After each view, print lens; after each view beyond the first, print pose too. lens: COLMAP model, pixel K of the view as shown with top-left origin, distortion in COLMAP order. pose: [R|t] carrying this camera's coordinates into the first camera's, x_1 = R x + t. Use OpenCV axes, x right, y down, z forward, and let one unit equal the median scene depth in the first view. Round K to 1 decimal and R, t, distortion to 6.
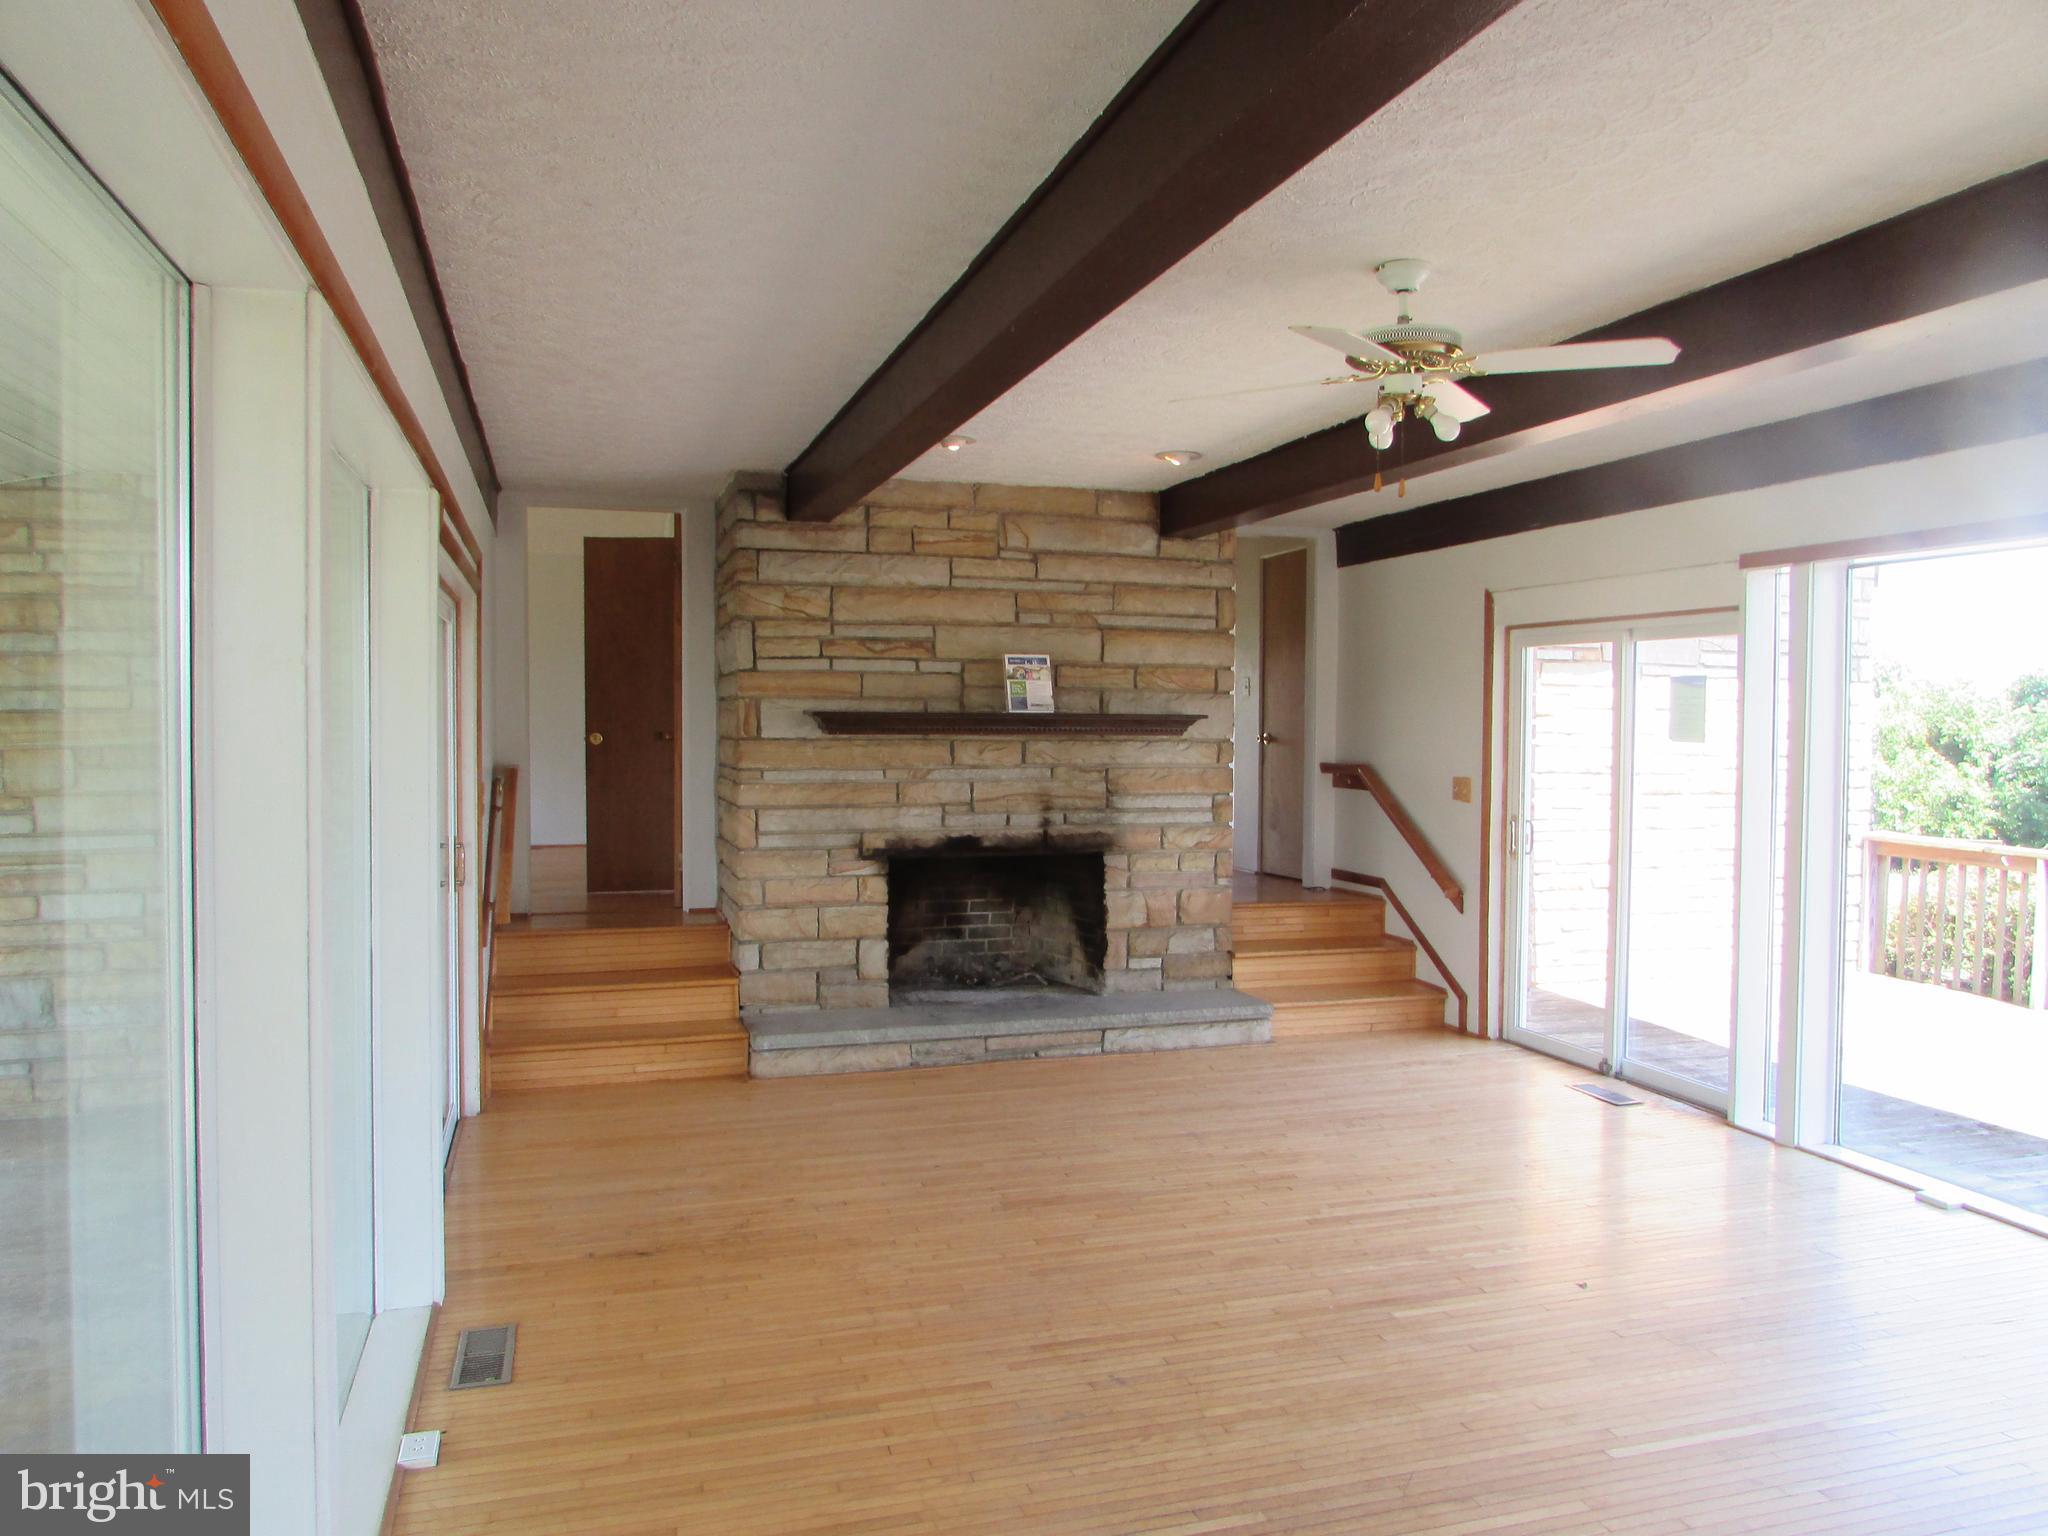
lens RADIAL K [[1449.2, 0, 1020.7], [0, 1449.2, 759.7], [0, 0, 1]] dist [-0.021685, 0.002179]
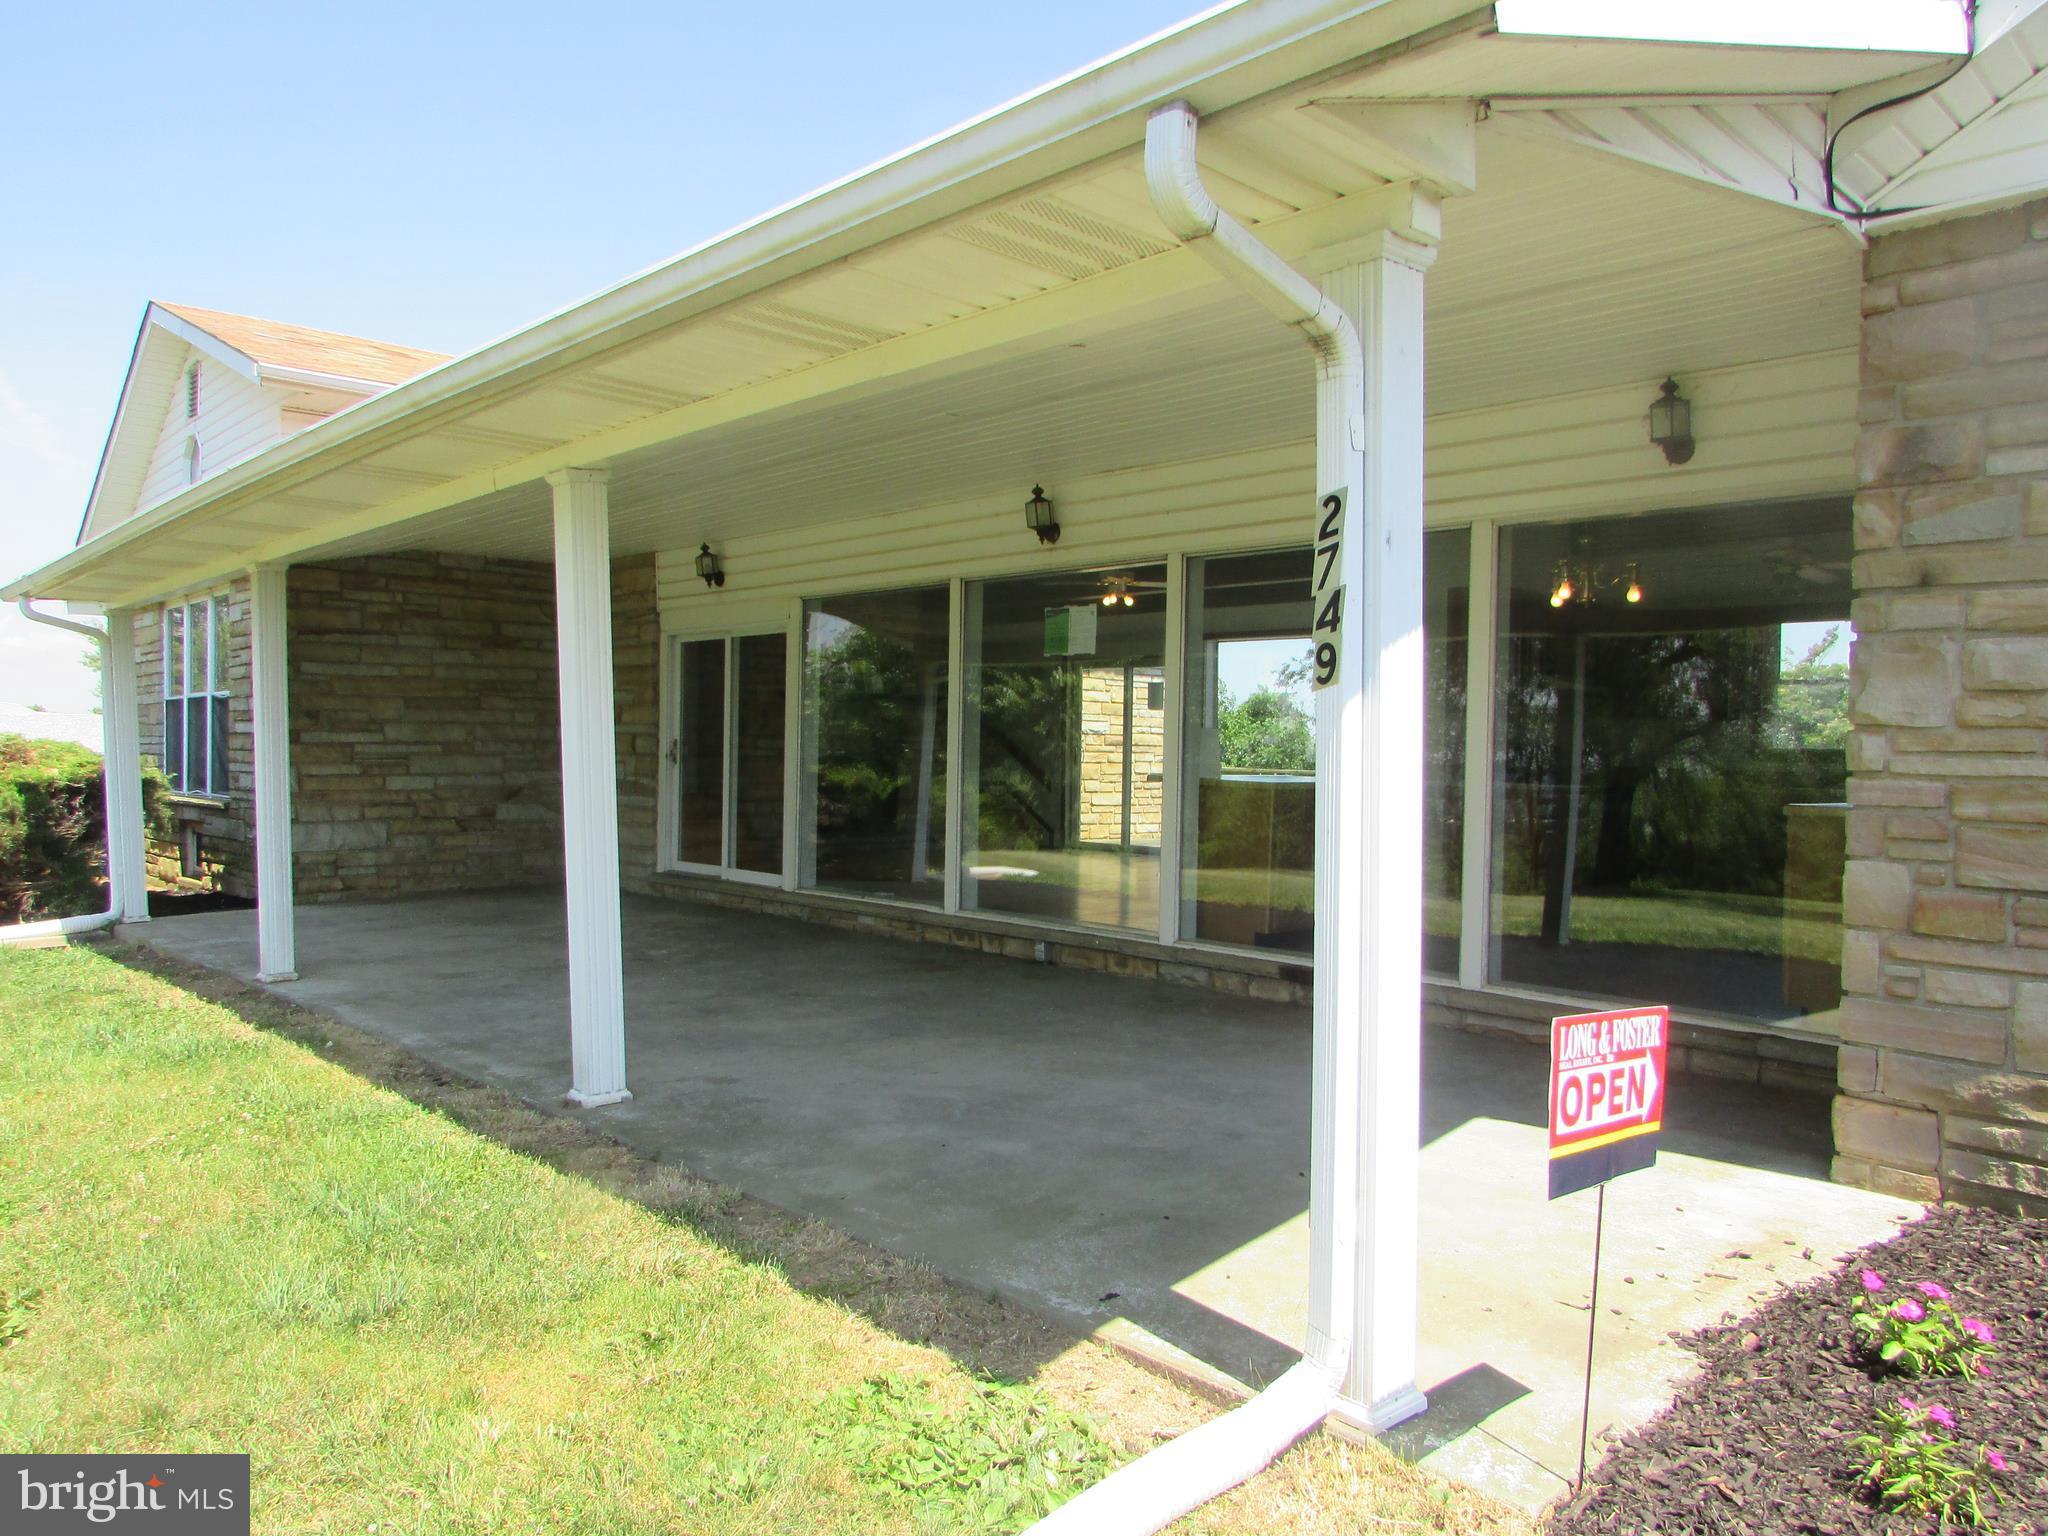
lens RADIAL K [[1449.2, 0, 1020.7], [0, 1449.2, 759.7], [0, 0, 1]] dist [-0.021685, 0.002179]
pose [[0.899095, 0.005941, 0.437712, -0.762369], [0.001810, 0.999849, -0.017289, 0.107151], [-0.437749, 0.016336, 0.898949, -1.035243]]
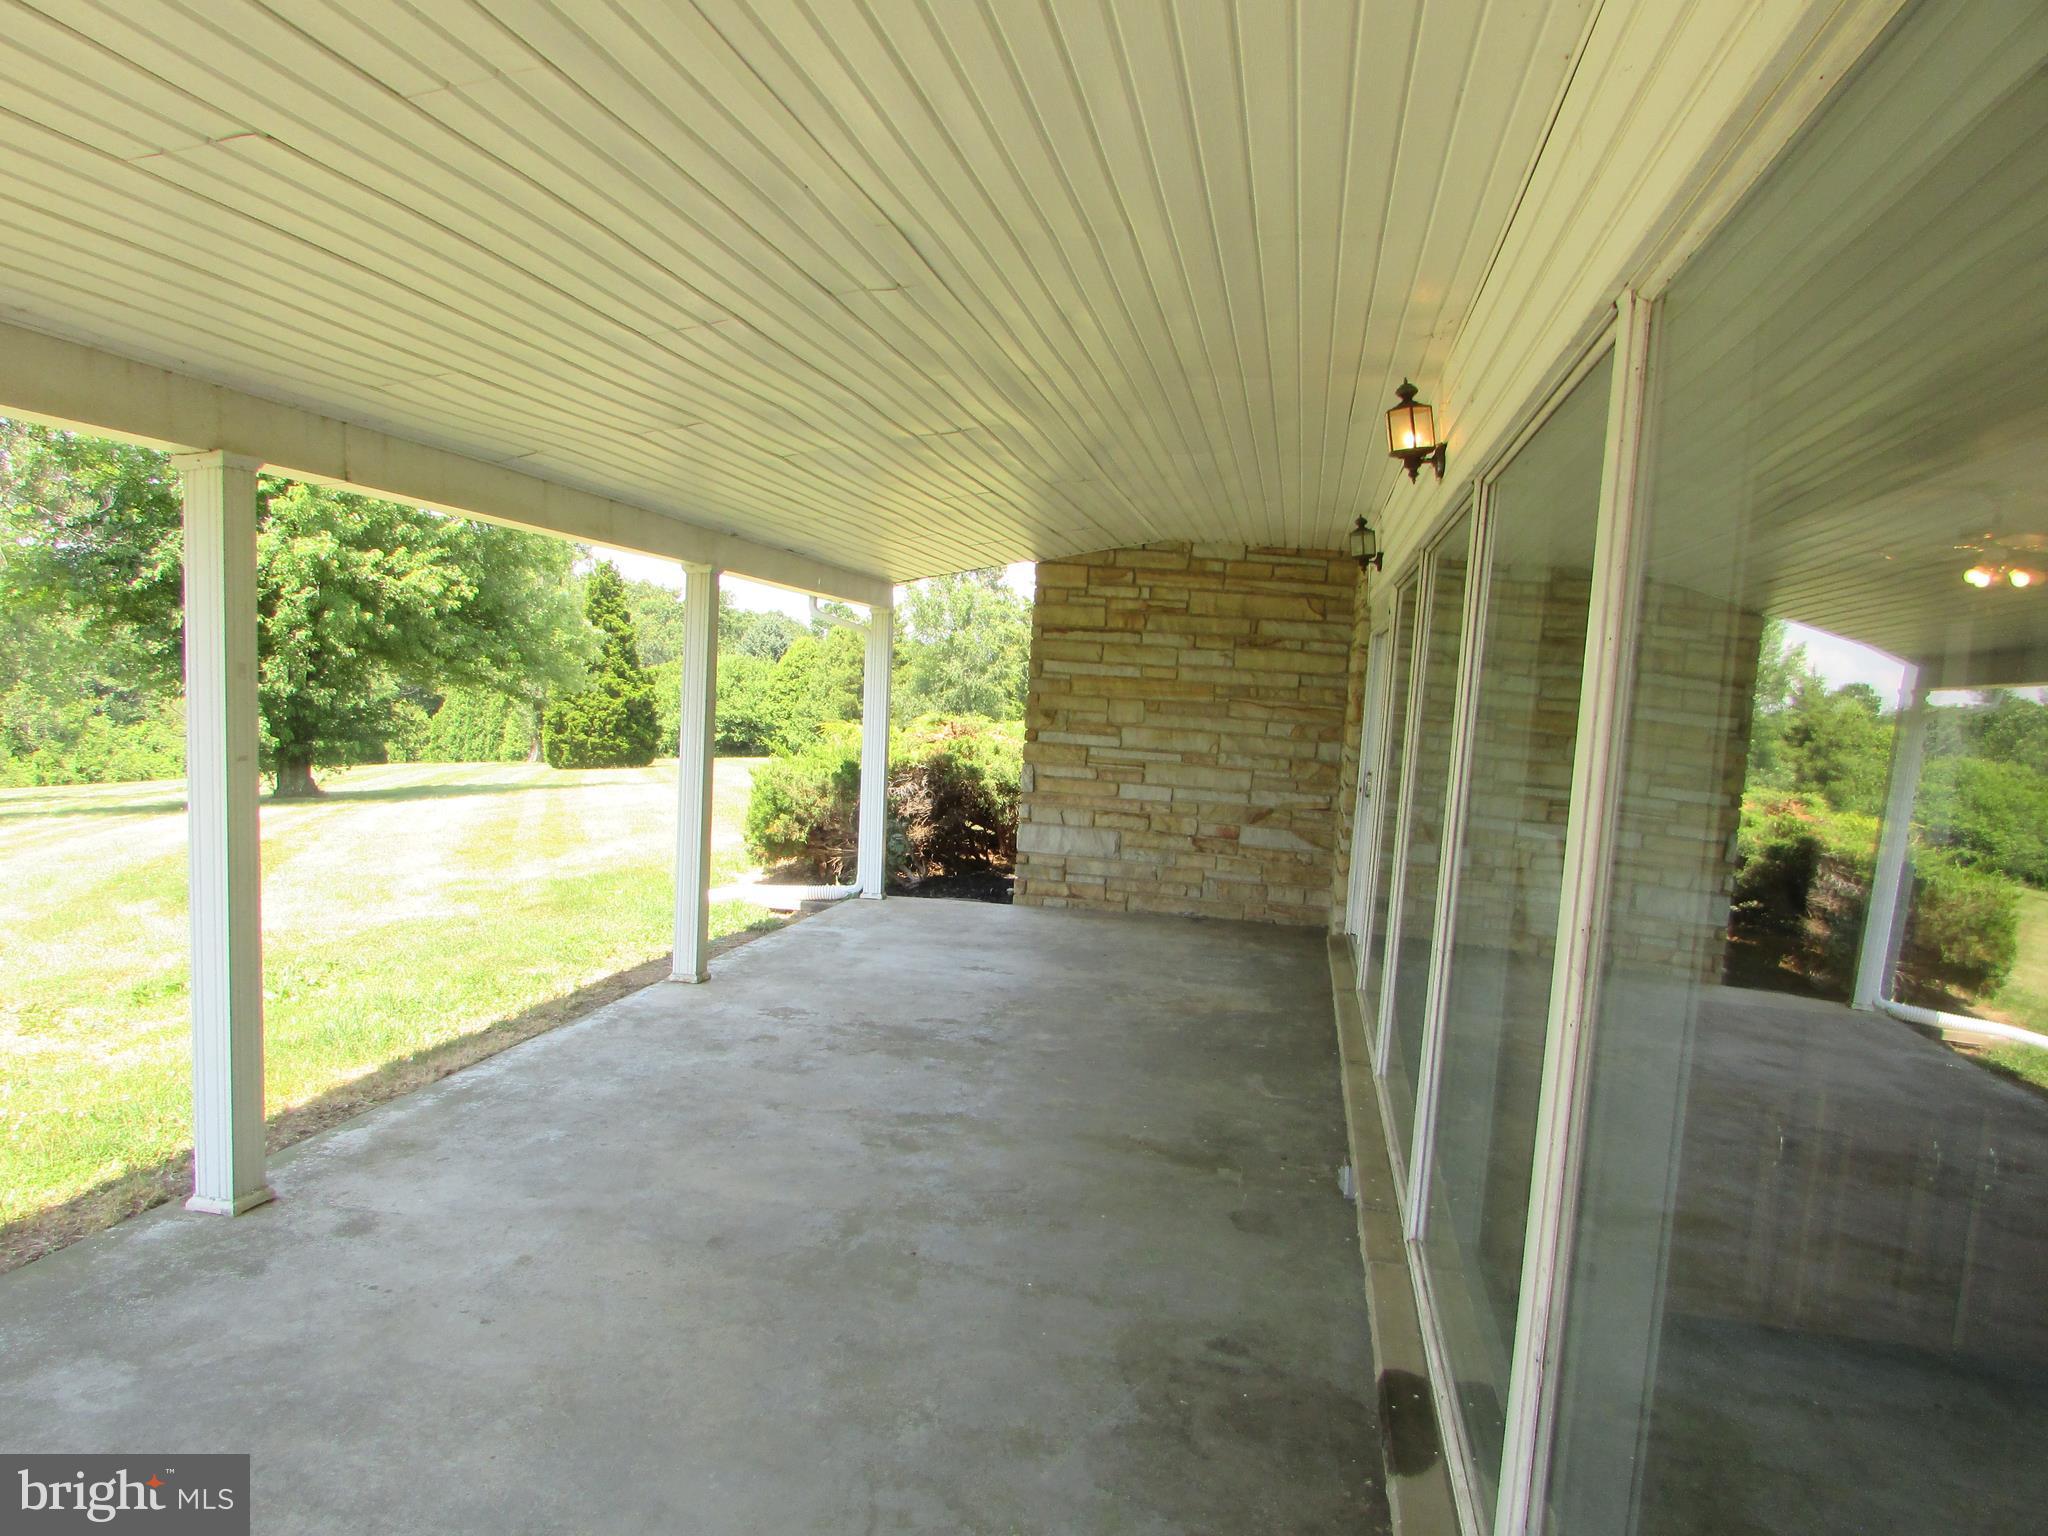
lens RADIAL K [[1449.2, 0, 1020.7], [0, 1449.2, 759.7], [0, 0, 1]] dist [-0.021685, 0.002179]
pose [[0.885752, 0.088678, -0.455609, 0.007882], [-0.085821, 0.995945, 0.027002, 0.029015], [0.456155, 0.015184, 0.889771, -0.619078]]
